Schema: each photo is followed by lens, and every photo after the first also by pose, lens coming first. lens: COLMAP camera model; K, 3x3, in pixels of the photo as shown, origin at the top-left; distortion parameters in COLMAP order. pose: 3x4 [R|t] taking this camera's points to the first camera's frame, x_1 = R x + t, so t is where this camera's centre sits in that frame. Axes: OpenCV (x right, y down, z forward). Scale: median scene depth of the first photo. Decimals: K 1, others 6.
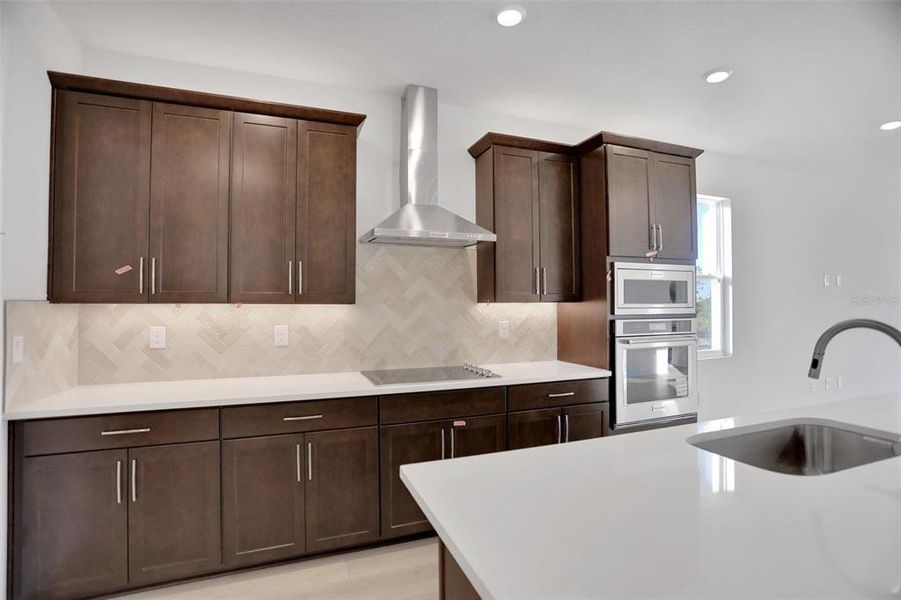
lens RADIAL K [[449.9, 0, 466.7], [0, 449.9, 297.3], [0, 0, 1]] dist [-0.055173, 0.000235]
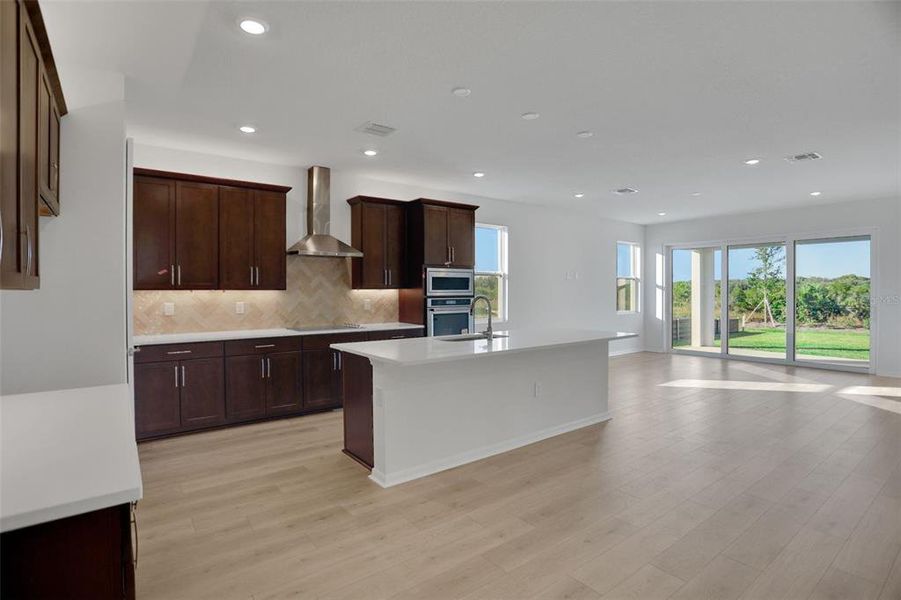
lens RADIAL K [[448.9, 0, 454.9], [0, 448.9, 301.6], [0, 0, 1]] dist [-0.044551, 0.000496]
pose [[0.965036, -0.005790, 0.262054, -0.050879], [-0.004736, 0.999208, 0.039520, -0.011775], [-0.262076, -0.039380, 0.964244, -0.855979]]
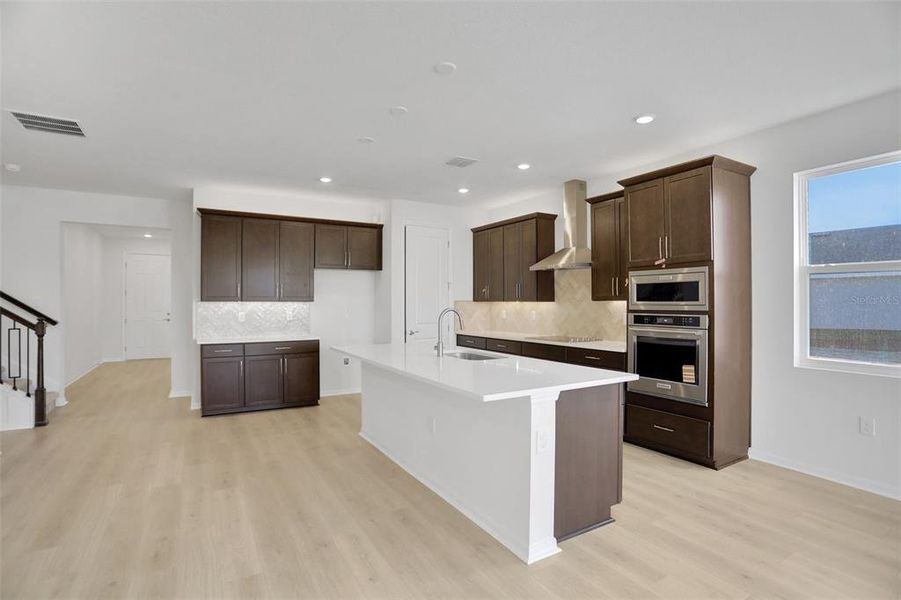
lens RADIAL K [[448.9, 0, 454.9], [0, 448.9, 301.6], [0, 0, 1]] dist [-0.044551, 0.000496]
pose [[0.149870, 0.001008, -0.988705, 1.620482], [0.015249, 0.999878, 0.003331, 0.000946], [0.988588, -0.015576, 0.149836, 0.253356]]
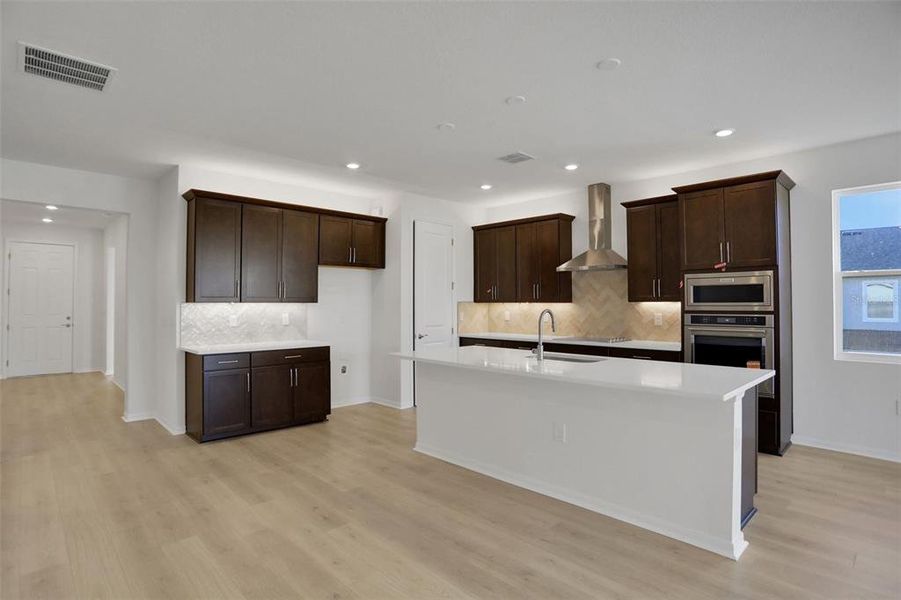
lens RADIAL K [[467.6, 0, 455.6], [0, 467.6, 295.1], [0, 0, 1]] dist [-0.042600, 0.000542]
pose [[0.377581, -0.013605, -0.925877, 1.447927], [0.014469, 0.999857, -0.008791, -0.008583], [0.925863, -0.010077, 0.377724, -0.268008]]
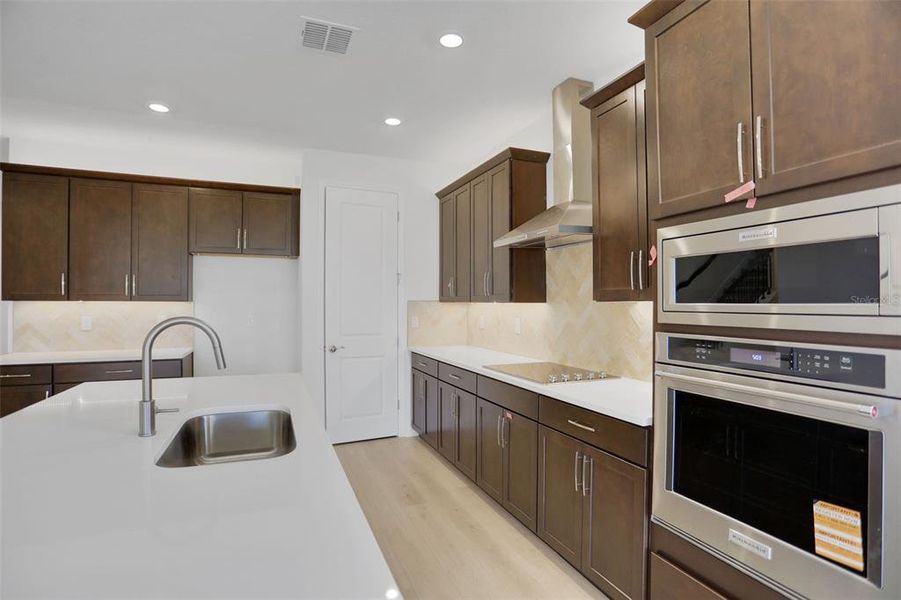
lens RADIAL K [[452.0, 0, 446.8], [0, 452.0, 298.1], [0, 0, 1]] dist [-0.032345, 0.000515]
pose [[-0.007893, -0.008197, -0.999935, 0.894666], [0.012781, 0.999884, -0.008298, 0.008896], [0.999887, -0.012846, -0.007787, 0.736811]]
